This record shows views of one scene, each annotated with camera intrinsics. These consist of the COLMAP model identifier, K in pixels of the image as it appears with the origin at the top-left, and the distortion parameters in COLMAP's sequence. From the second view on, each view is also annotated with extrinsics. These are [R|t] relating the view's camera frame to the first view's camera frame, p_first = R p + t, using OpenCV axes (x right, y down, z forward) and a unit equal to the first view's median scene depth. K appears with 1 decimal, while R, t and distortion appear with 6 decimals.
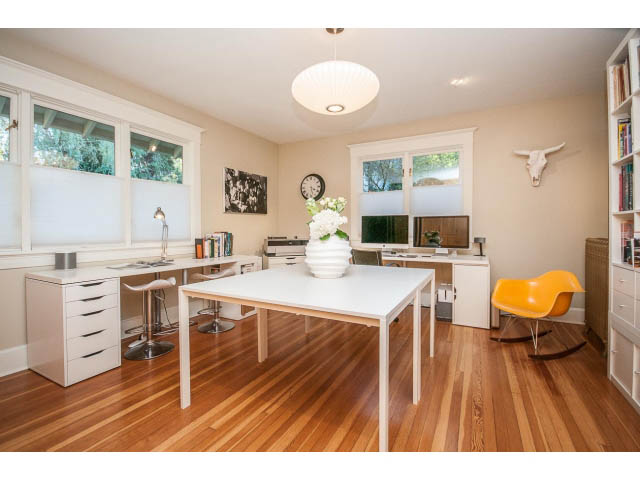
lens RADIAL K [[296.0, 0, 317.2], [0, 296.0, 236.3], [0, 0, 1]] dist [-0.002815, -0.000227]
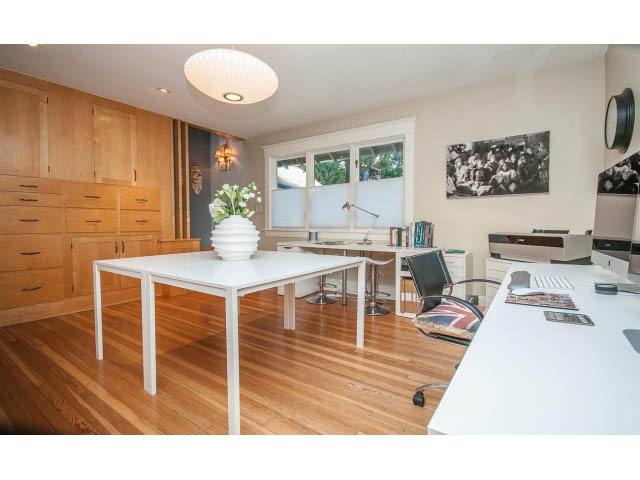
lens RADIAL K [[296.0, 0, 317.7], [0, 296.0, 237.5], [0, 0, 1]] dist [-0.002815, -0.000227]
pose [[-0.100068, 0.038763, -0.994225, 0.560762], [-0.030369, 0.998656, 0.041992, 0.006849], [0.994517, 0.034396, -0.098757, 0.689592]]
